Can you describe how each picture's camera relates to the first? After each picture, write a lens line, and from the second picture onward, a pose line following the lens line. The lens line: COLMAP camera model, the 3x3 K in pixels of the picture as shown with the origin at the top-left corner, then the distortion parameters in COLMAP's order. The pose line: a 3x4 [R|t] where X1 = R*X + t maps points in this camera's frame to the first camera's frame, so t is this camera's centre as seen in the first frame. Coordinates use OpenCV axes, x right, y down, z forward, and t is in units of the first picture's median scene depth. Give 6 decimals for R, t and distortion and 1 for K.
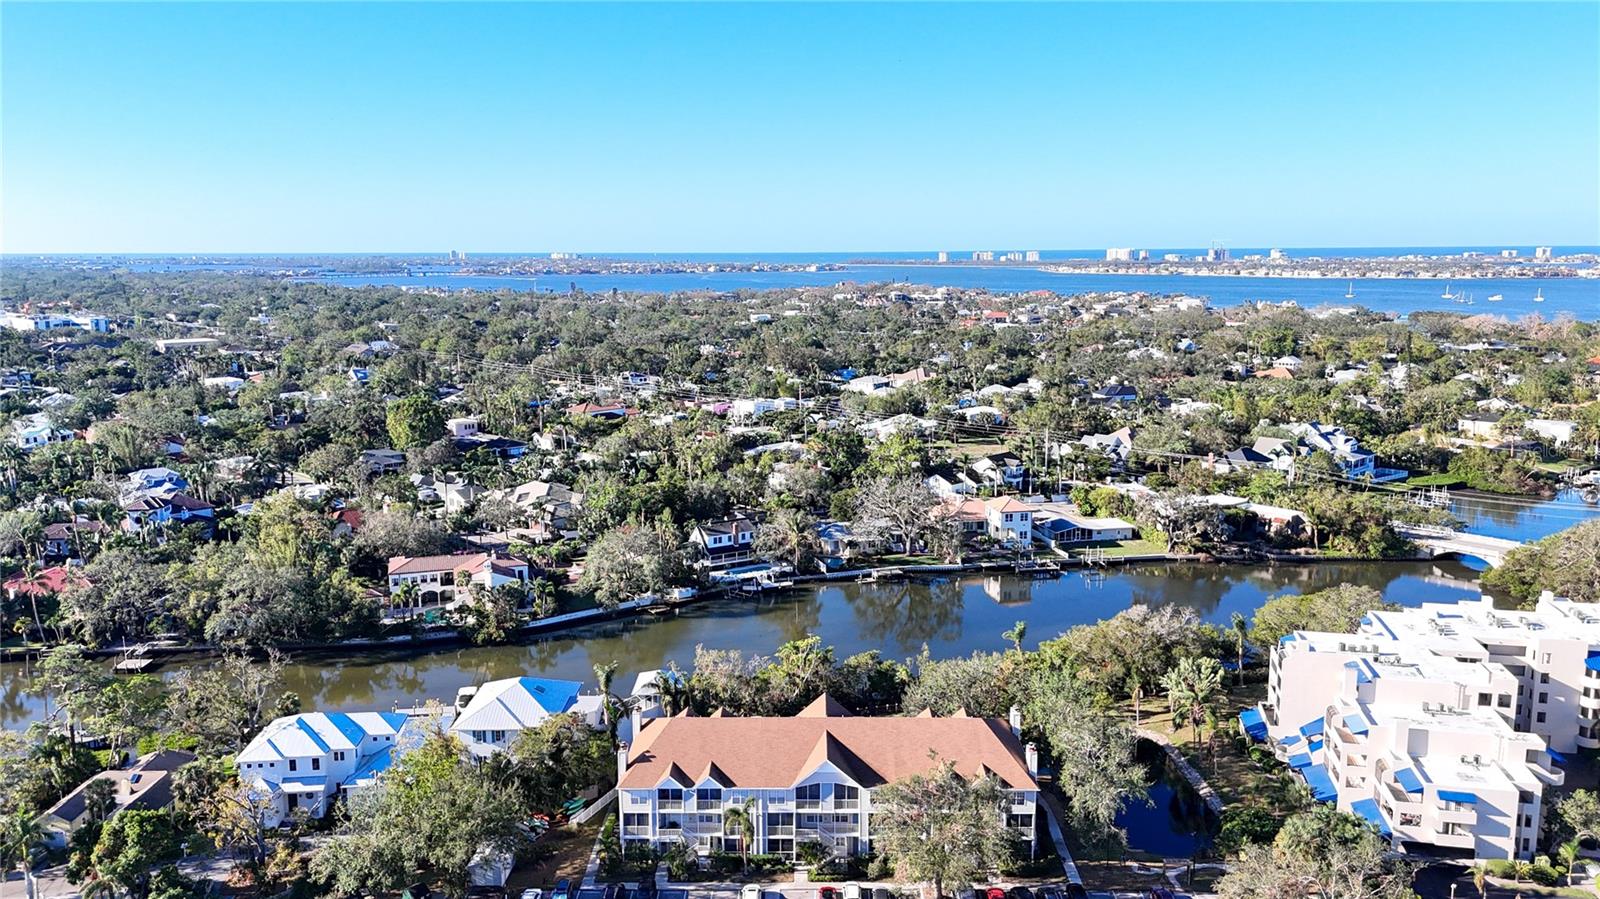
lens RADIAL K [[1202.2, 0, 798.2], [0, 1202.2, 448.0], [0, 0, 1]] dist [0.095286, -0.098136]
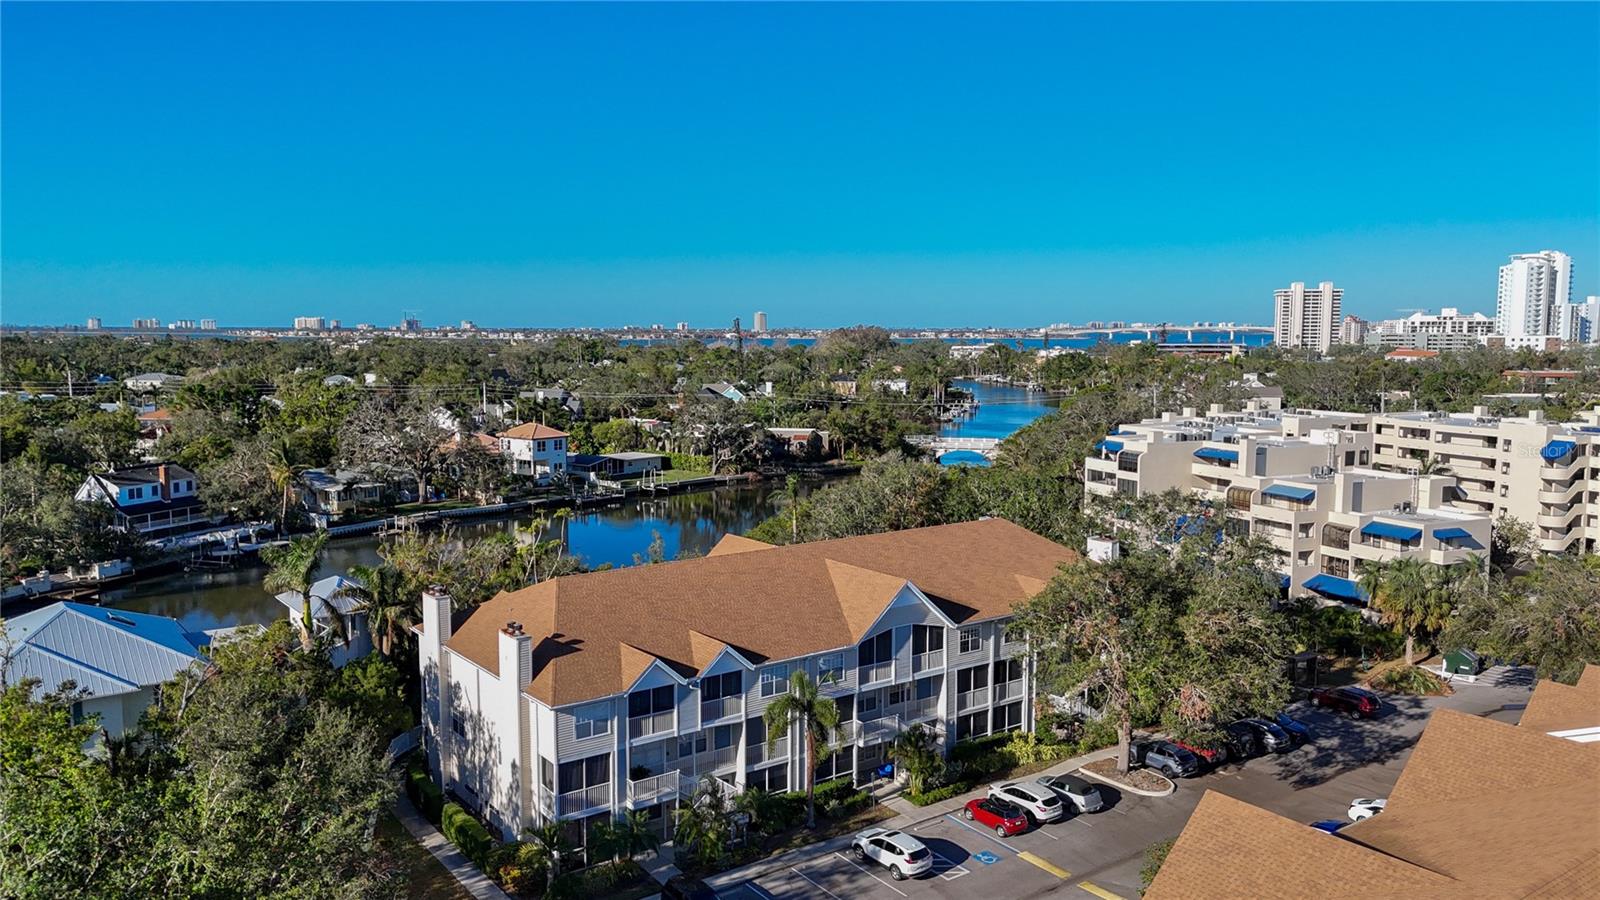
lens RADIAL K [[1202.2, 0, 798.2], [0, 1202.2, 448.5], [0, 0, 1]] dist [0.095286, -0.098136]
pose [[0.798989, -0.059460, 0.598399, -0.195906], [0.096831, 0.994835, -0.030437, 0.122162], [-0.593499, 0.082263, 0.800620, 0.342407]]
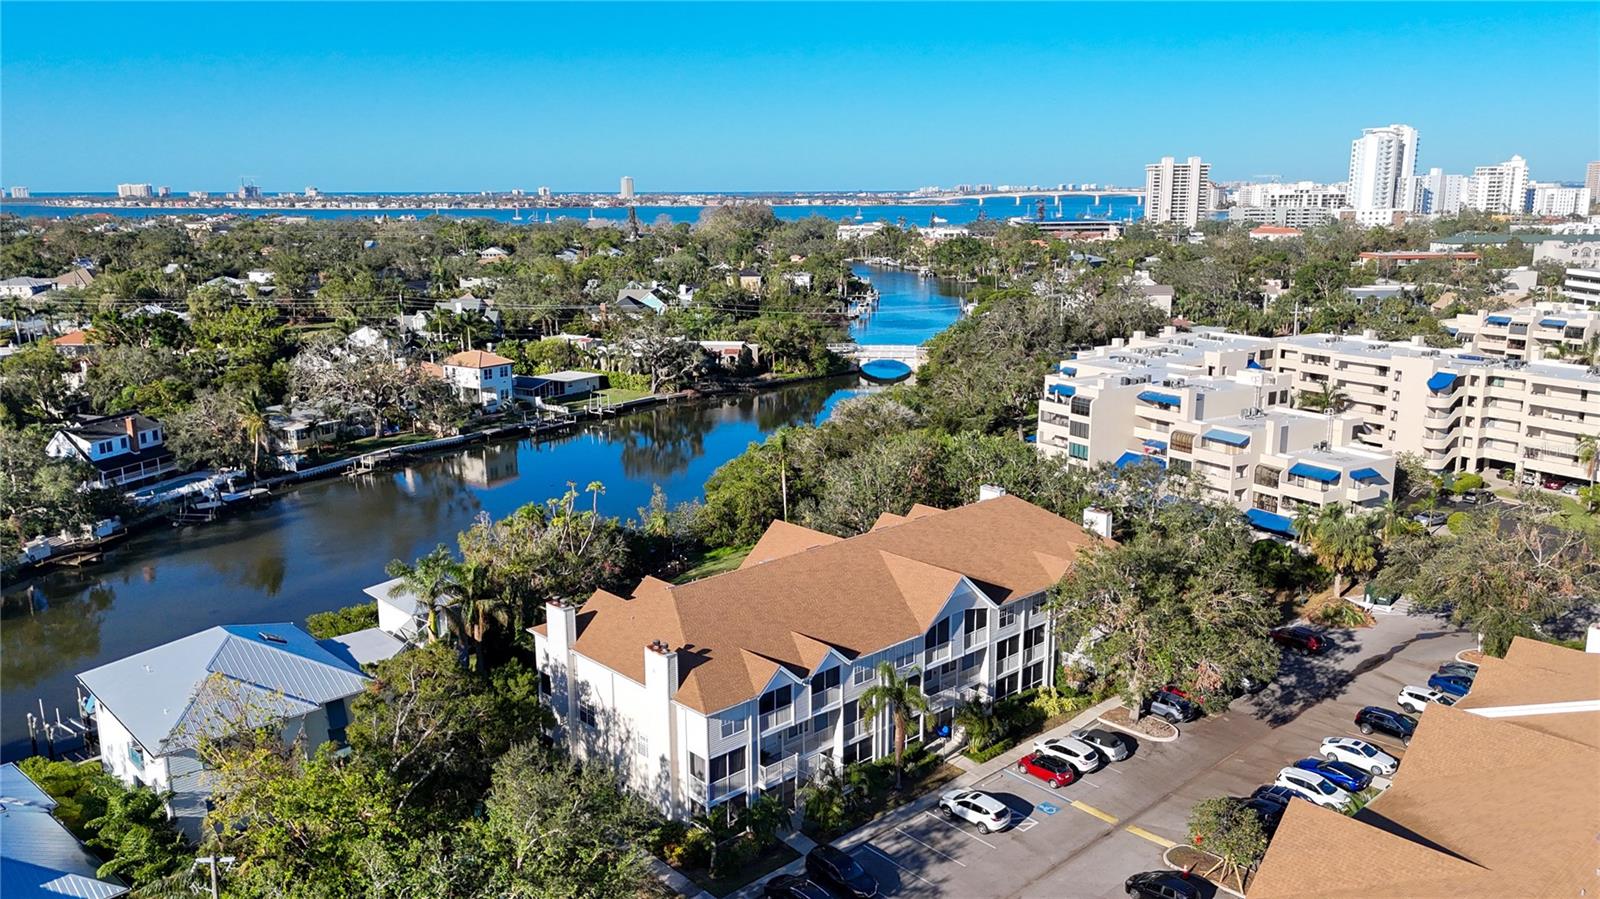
lens RADIAL K [[1205.1, 0, 800.0], [0, 1205.1, 449.5], [0, 0, 1]] dist [0.096963, -0.109028]
pose [[0.728571, -0.147926, 0.668807, -0.264971], [0.117502, 0.988920, 0.090727, 0.072188], [-0.674817, 0.012485, 0.737879, 0.340519]]
